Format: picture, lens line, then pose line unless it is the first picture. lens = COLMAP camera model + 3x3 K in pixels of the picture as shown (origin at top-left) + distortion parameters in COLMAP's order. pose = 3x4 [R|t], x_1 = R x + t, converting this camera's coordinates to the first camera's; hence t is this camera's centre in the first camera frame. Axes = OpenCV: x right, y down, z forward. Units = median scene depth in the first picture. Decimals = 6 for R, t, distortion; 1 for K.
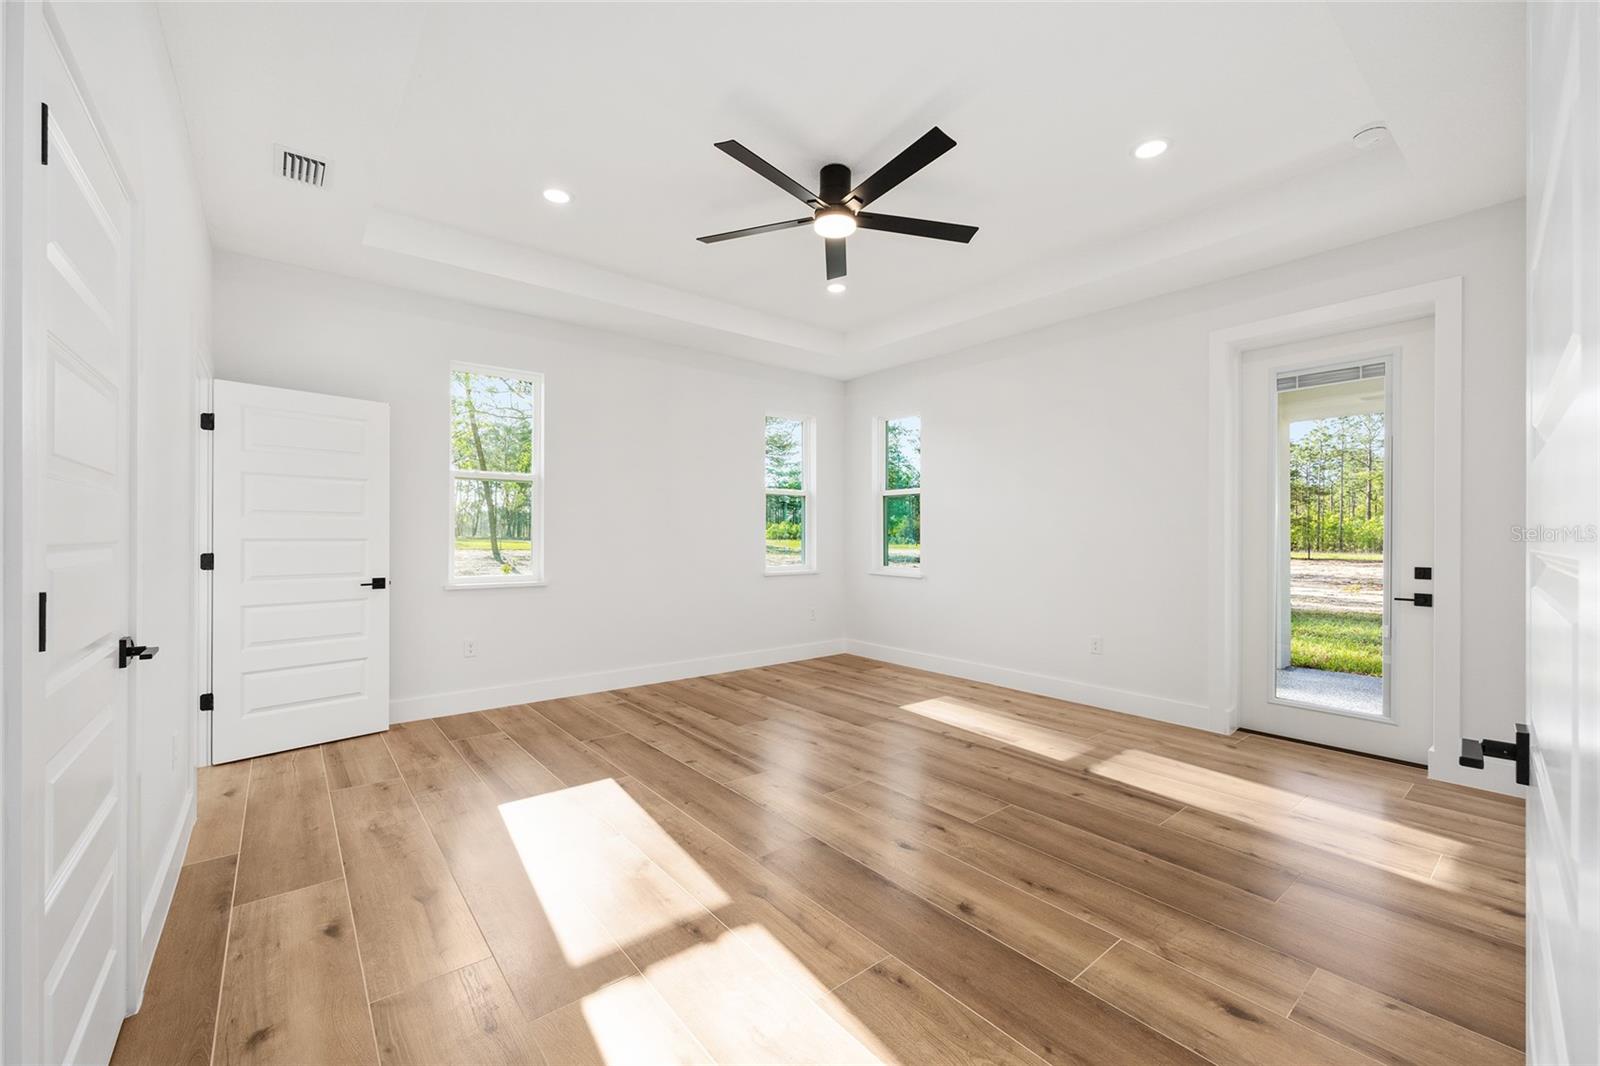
lens RADIAL K [[642.6, 0, 801.8], [0, 642.6, 535.4], [0, 0, 1]] dist [-0.003674, 0.001616]
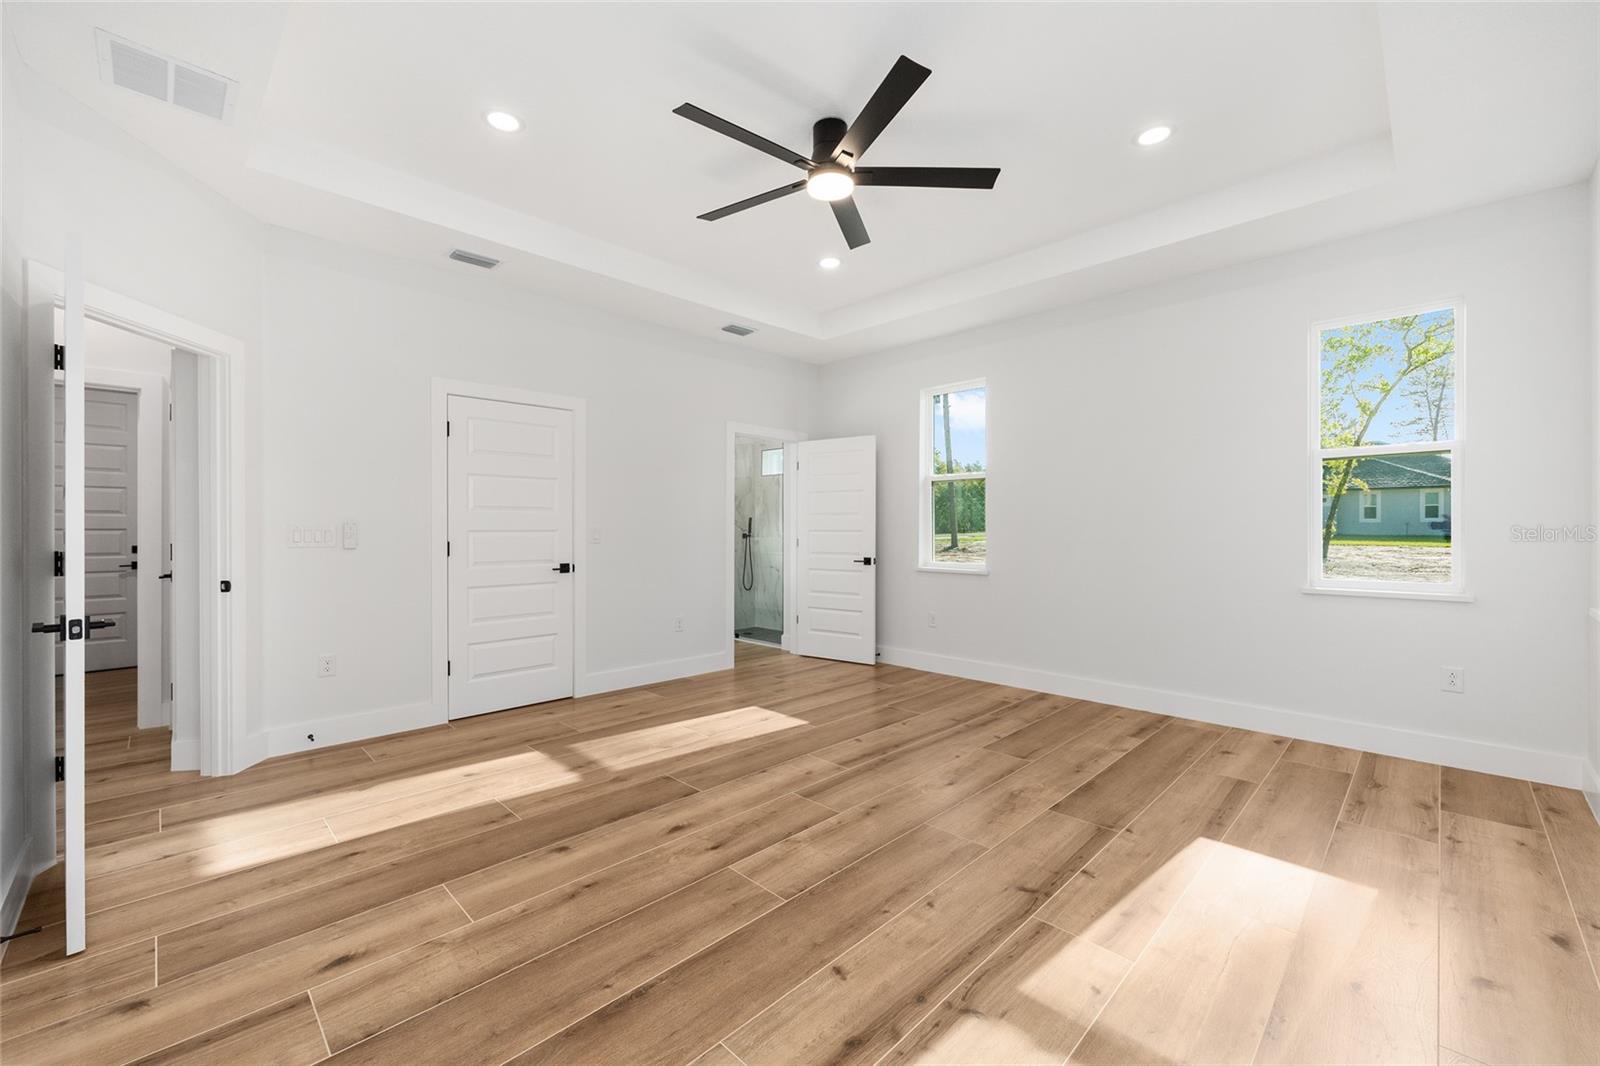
lens RADIAL K [[642.6, 0, 795.3], [0, 642.6, 533.8], [0, 0, 1]] dist [-0.003674, 0.001616]
pose [[0.101255, 0.007143, -0.994835, 0.829961], [0.000427, 0.999974, 0.007223, 0.002069], [0.994860, -0.001157, 0.101249, 0.748009]]
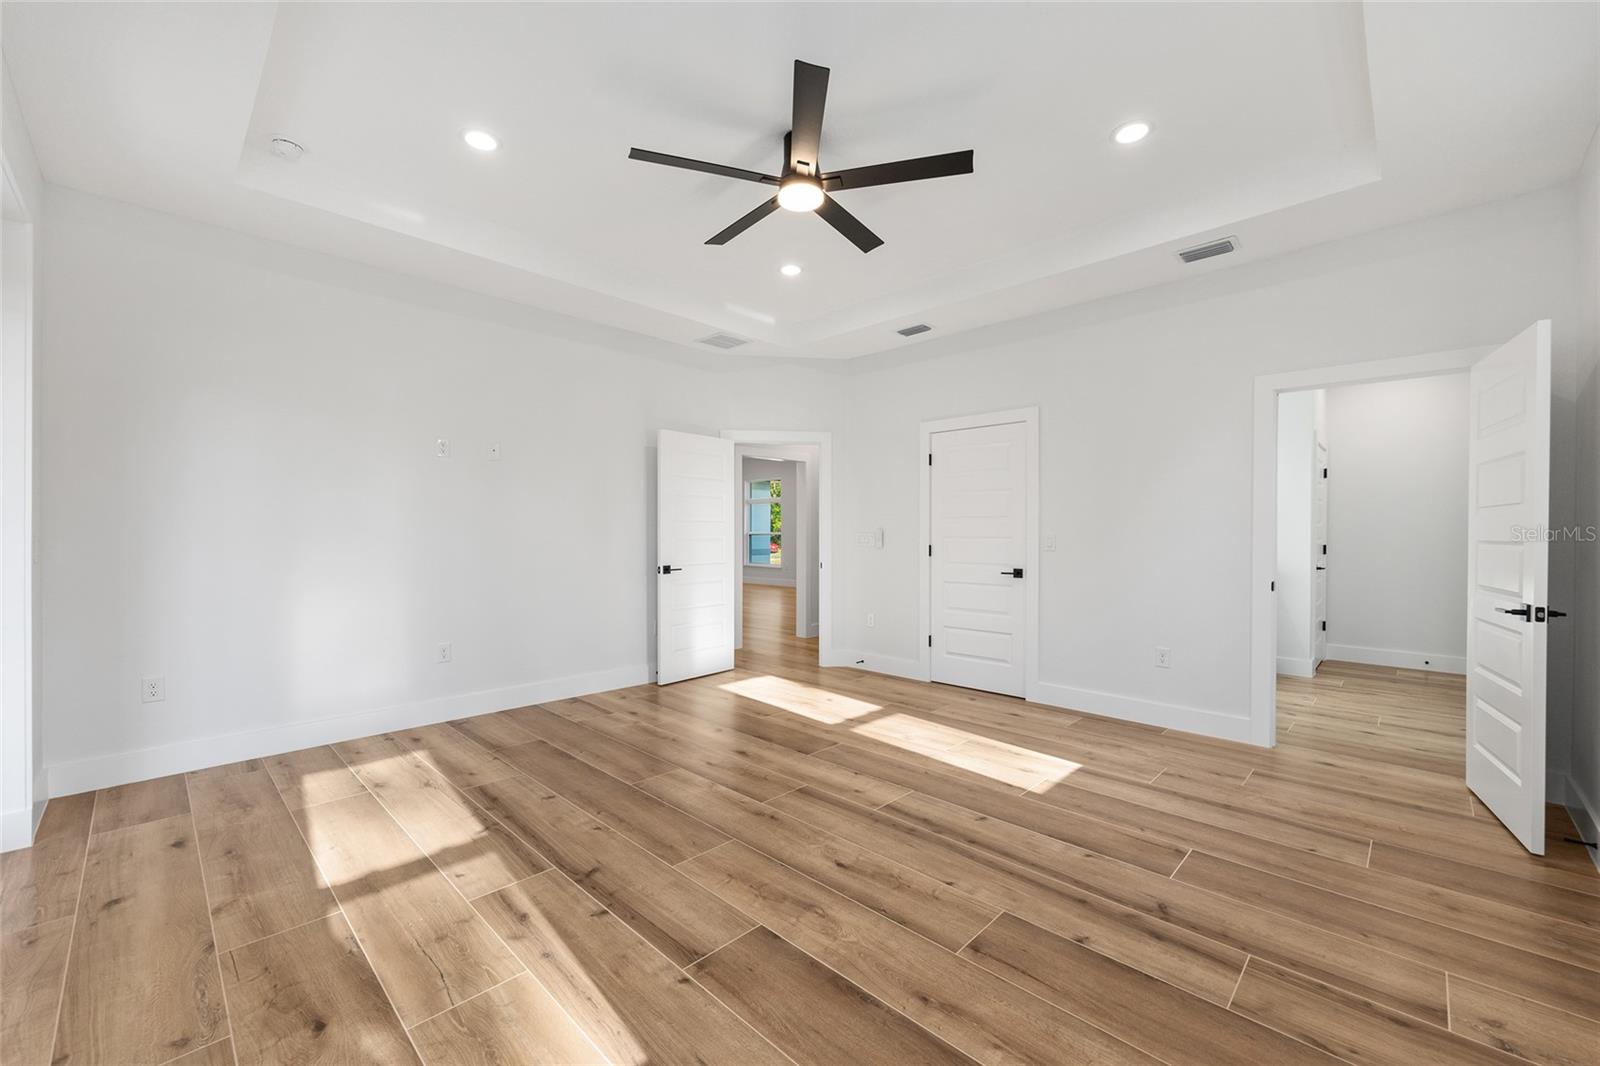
lens RADIAL K [[642.6, 0, 803.5], [0, 642.6, 530.4], [0, 0, 1]] dist [-0.003674, 0.001616]
pose [[-0.992941, -0.004918, -0.118505, 0.135041], [-0.004171, 0.999970, -0.006549, 0.001217], [0.118534, -0.006008, -0.992932, 1.674960]]
